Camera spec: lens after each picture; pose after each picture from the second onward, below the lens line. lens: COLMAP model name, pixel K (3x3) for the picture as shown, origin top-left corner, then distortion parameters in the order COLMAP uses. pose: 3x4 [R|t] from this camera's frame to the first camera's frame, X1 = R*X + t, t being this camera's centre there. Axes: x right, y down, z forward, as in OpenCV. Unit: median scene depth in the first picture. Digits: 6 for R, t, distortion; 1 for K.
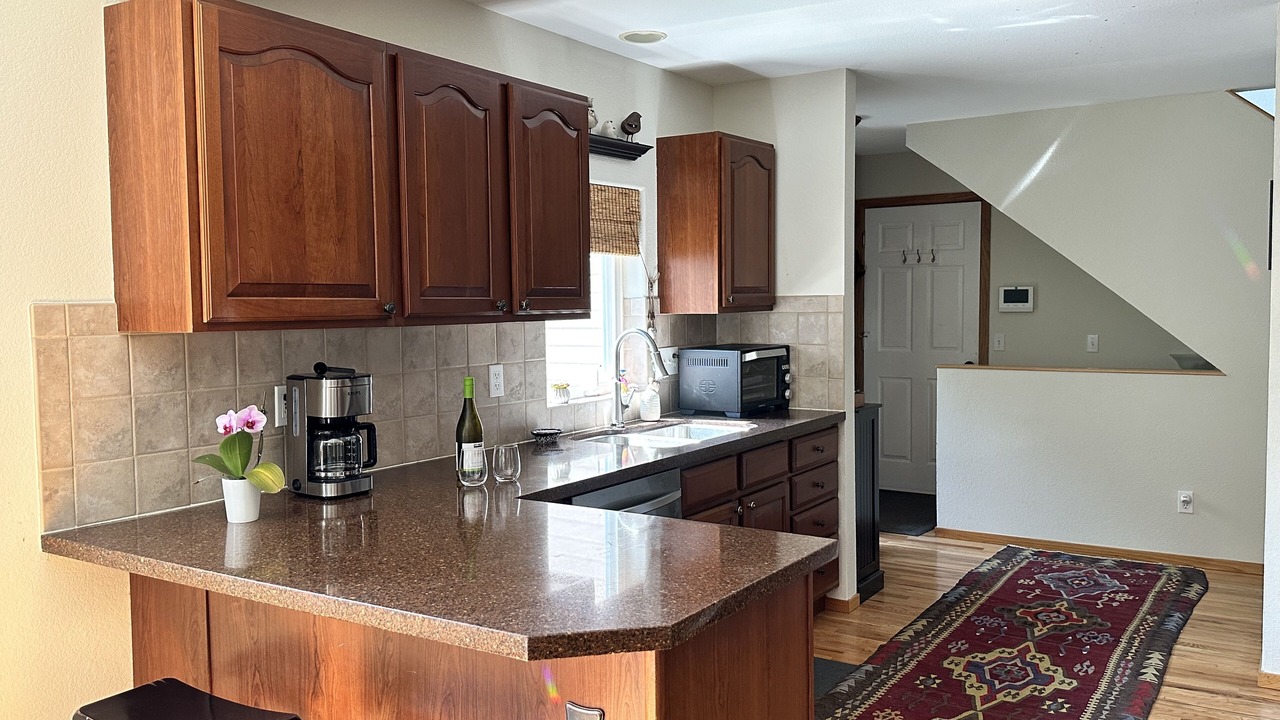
lens RADIAL K [[1069.7, 0, 640.0], [0, 1069.7, 360.0], [0, 0, 1]] dist [0.096934, -0.005061]
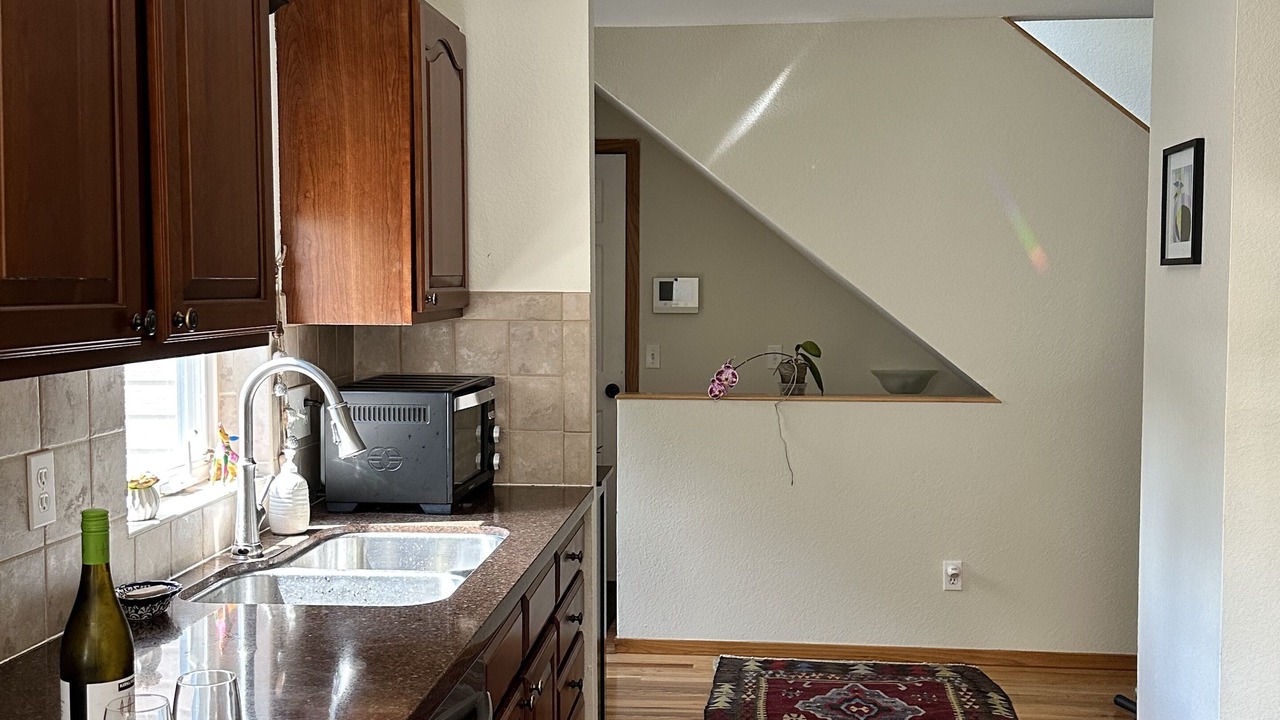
lens RADIAL K [[1407.2, 0, 637.9], [0, 1407.2, 368.9], [0, 0, 1]] dist [0.165364, -0.007737]
pose [[0.888887, -0.018410, 0.457756, -0.147466], [0.016639, 0.999830, 0.007900, -0.023765], [-0.457823, 0.000594, 0.889043, 0.295138]]
